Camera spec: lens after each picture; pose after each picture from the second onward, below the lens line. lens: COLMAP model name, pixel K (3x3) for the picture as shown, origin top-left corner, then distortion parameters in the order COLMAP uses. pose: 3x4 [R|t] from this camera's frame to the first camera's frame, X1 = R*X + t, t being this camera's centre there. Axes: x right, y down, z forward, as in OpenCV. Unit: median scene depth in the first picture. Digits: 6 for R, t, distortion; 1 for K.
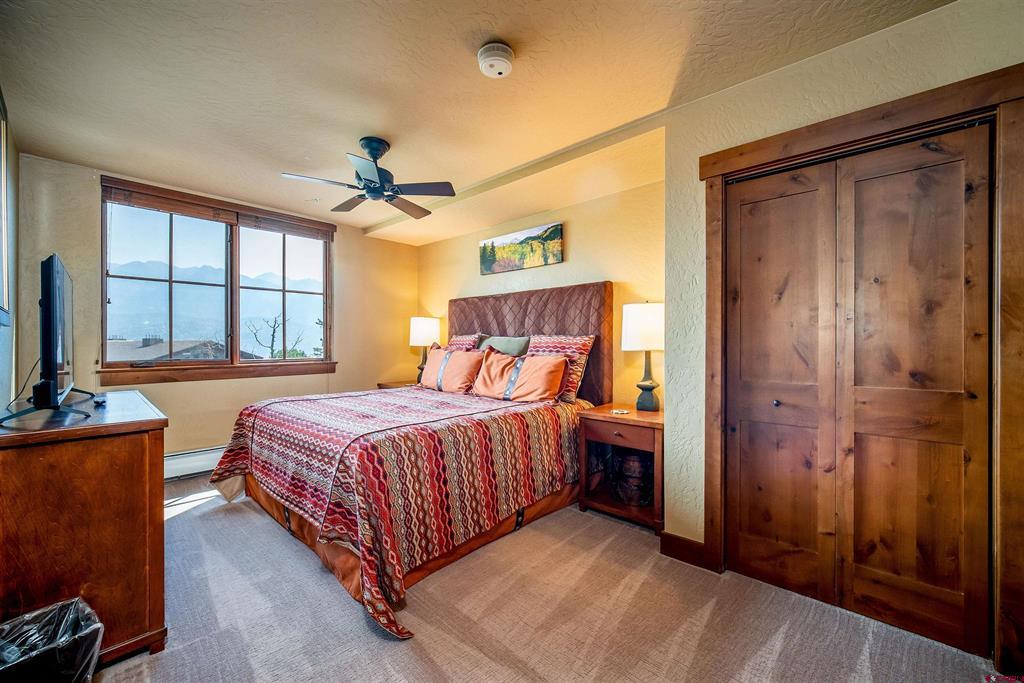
lens RADIAL K [[412.9, 0, 514.5], [0, 412.9, 340.1], [0, 0, 1]] dist [-0.004024, 0.000553]
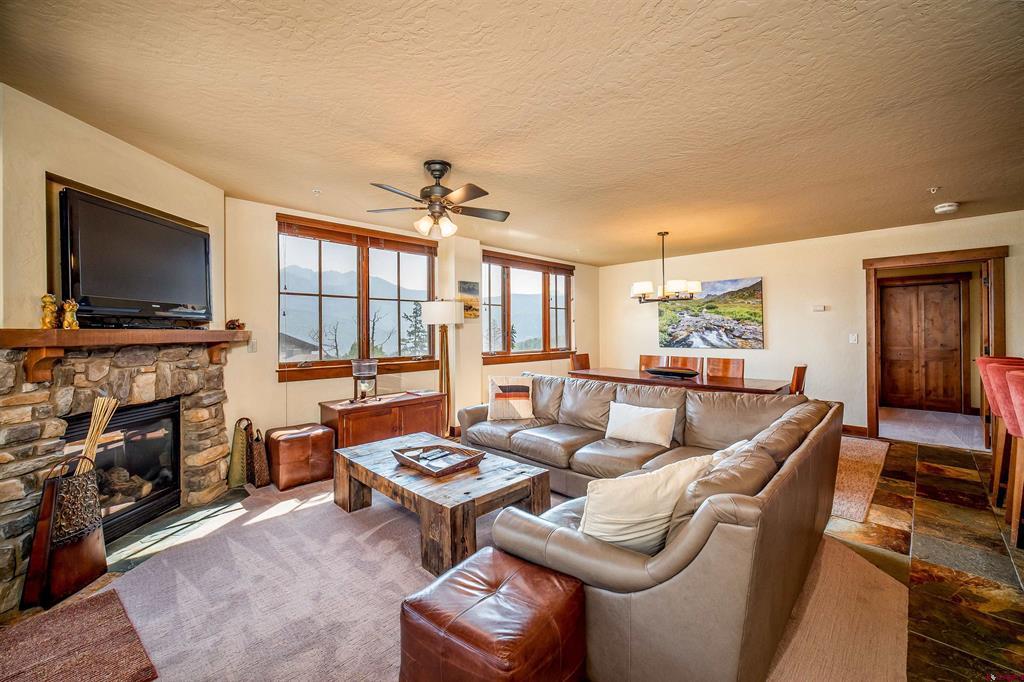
lens RADIAL K [[412.9, 0, 518.9], [0, 412.9, 337.7], [0, 0, 1]] dist [-0.004024, 0.000553]
pose [[0.999625, -0.023795, 0.013560, -2.687549], [0.023741, 0.999710, 0.004098, -0.079602], [-0.013653, -0.003774, 0.999900, -2.478271]]
